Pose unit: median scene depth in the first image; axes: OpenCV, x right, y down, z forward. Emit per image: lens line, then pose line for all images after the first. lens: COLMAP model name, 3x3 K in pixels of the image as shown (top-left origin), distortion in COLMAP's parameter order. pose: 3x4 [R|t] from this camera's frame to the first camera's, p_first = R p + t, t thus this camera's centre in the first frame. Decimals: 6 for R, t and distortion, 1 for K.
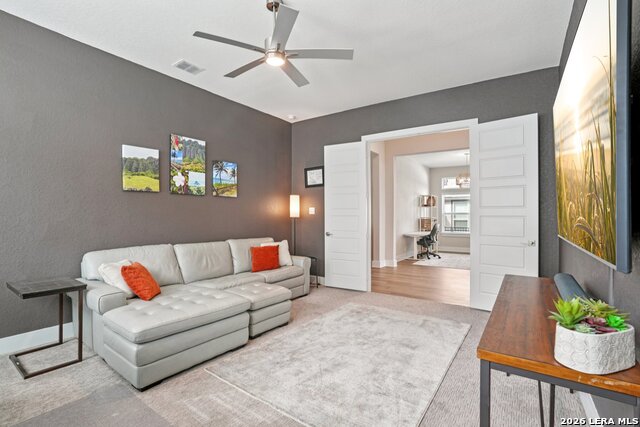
lens RADIAL K [[302.1, 0, 319.1], [0, 302.1, 216.3], [0, 0, 1]] dist [-0.045994, 0.016713]
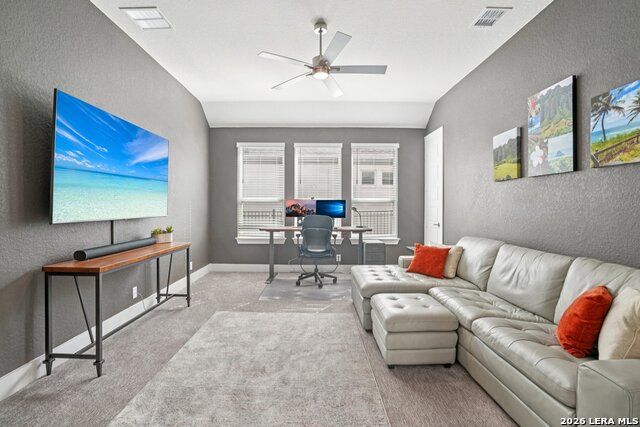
lens RADIAL K [[302.1, 0, 313.7], [0, 302.1, 205.7], [0, 0, 1]] dist [-0.045994, 0.016713]
pose [[-0.810407, -0.005720, -0.585839, 0.354886], [-0.002618, 0.999978, -0.006143, -0.001007], [0.585861, -0.003444, -0.810404, 1.235274]]
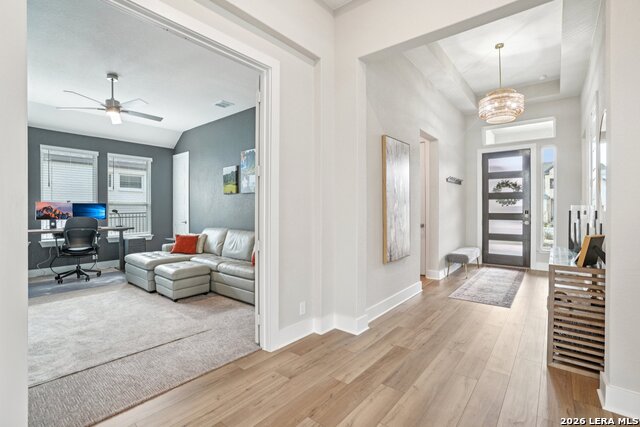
lens RADIAL K [[302.1, 0, 323.0], [0, 302.1, 211.2], [0, 0, 1]] dist [-0.045994, 0.016713]
pose [[-0.054122, 0.007827, -0.998504, 0.865419], [0.003631, 0.999964, 0.007642, -0.003373], [0.998528, -0.003212, -0.054149, 1.407286]]
